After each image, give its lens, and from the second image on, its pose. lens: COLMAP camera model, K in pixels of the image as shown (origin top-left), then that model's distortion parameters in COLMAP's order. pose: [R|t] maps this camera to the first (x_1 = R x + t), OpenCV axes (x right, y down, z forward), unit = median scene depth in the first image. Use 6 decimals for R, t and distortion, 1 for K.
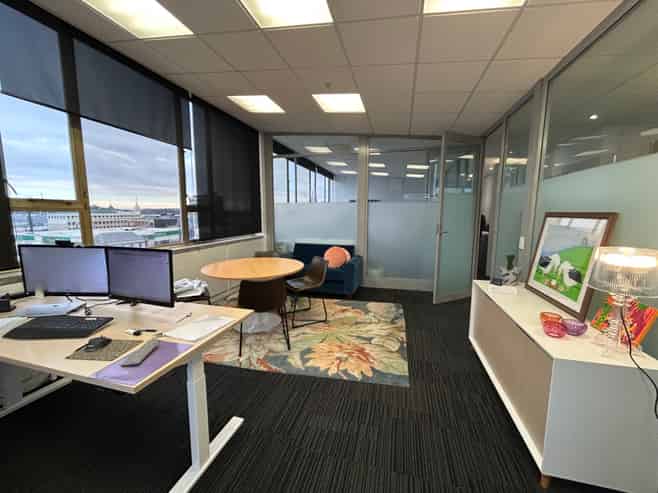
lens RADIAL K [[268.3, 0, 333.4], [0, 268.3, 245.4], [0, 0, 1]] dist [-0.002291, -0.000117]
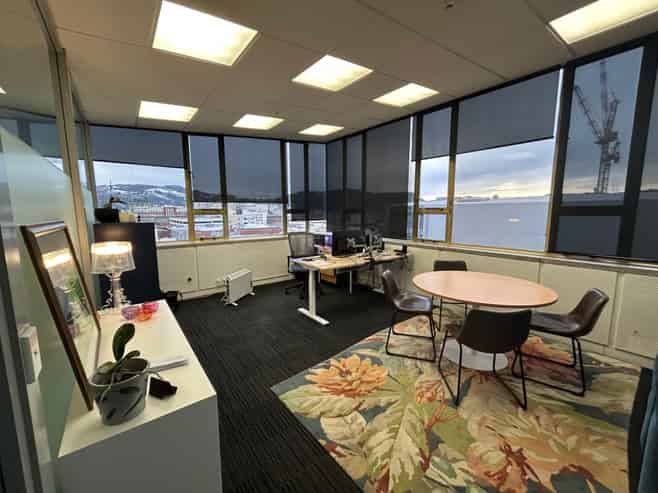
lens RADIAL K [[268.3, 0, 333.8], [0, 268.3, 246.2], [0, 0, 1]] dist [-0.002291, -0.000117]
pose [[-0.596157, 0.104182, -0.796080, 0.710595], [-0.103067, 0.973410, 0.204573, -0.189696], [0.796225, 0.204008, -0.569567, 1.320007]]
